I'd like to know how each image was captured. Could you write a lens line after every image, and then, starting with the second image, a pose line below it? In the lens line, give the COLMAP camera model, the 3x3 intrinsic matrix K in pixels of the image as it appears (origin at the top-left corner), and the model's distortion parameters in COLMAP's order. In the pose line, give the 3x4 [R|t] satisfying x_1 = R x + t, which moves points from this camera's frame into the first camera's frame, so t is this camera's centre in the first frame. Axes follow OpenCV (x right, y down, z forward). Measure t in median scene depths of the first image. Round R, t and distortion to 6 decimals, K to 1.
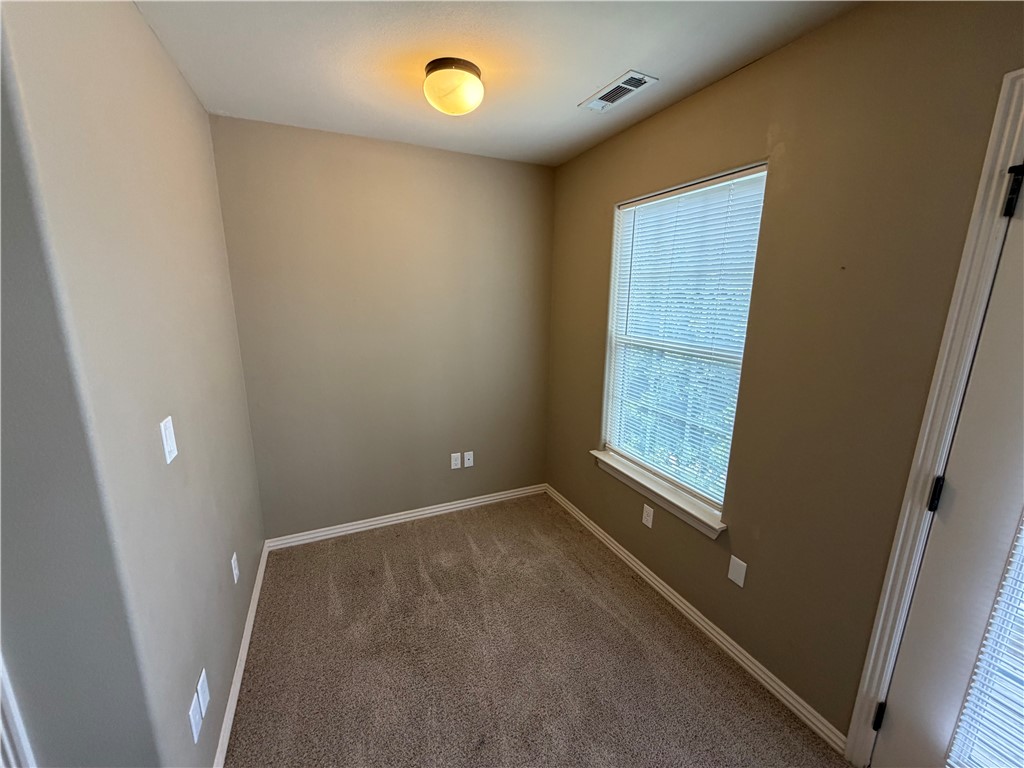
lens RADIAL K [[409.9, 0, 512.0], [0, 409.9, 384.0], [0, 0, 1]] dist [0.001116, 0.000109]
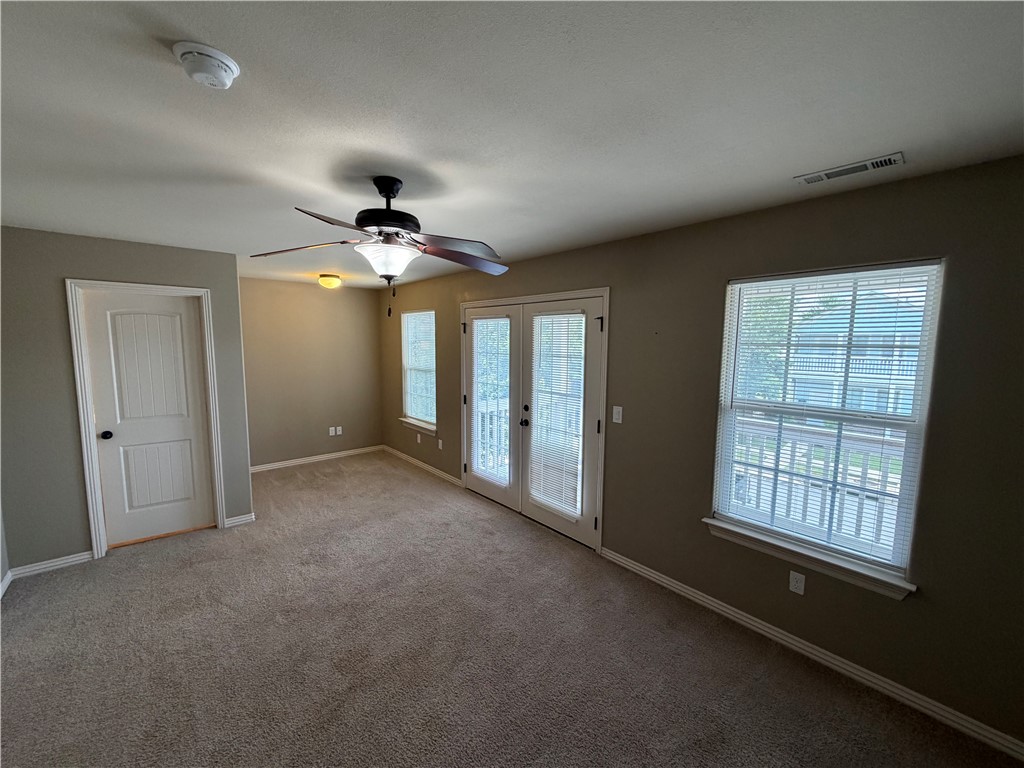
lens RADIAL K [[409.9, 0, 512.0], [0, 409.9, 384.0], [0, 0, 1]] dist [0.001116, 0.000109]
pose [[0.958530, -0.032063, 0.283181, 0.181274], [0.061929, 0.993341, -0.097150, 0.269005], [-0.278181, 0.110659, 0.954133, -1.472991]]
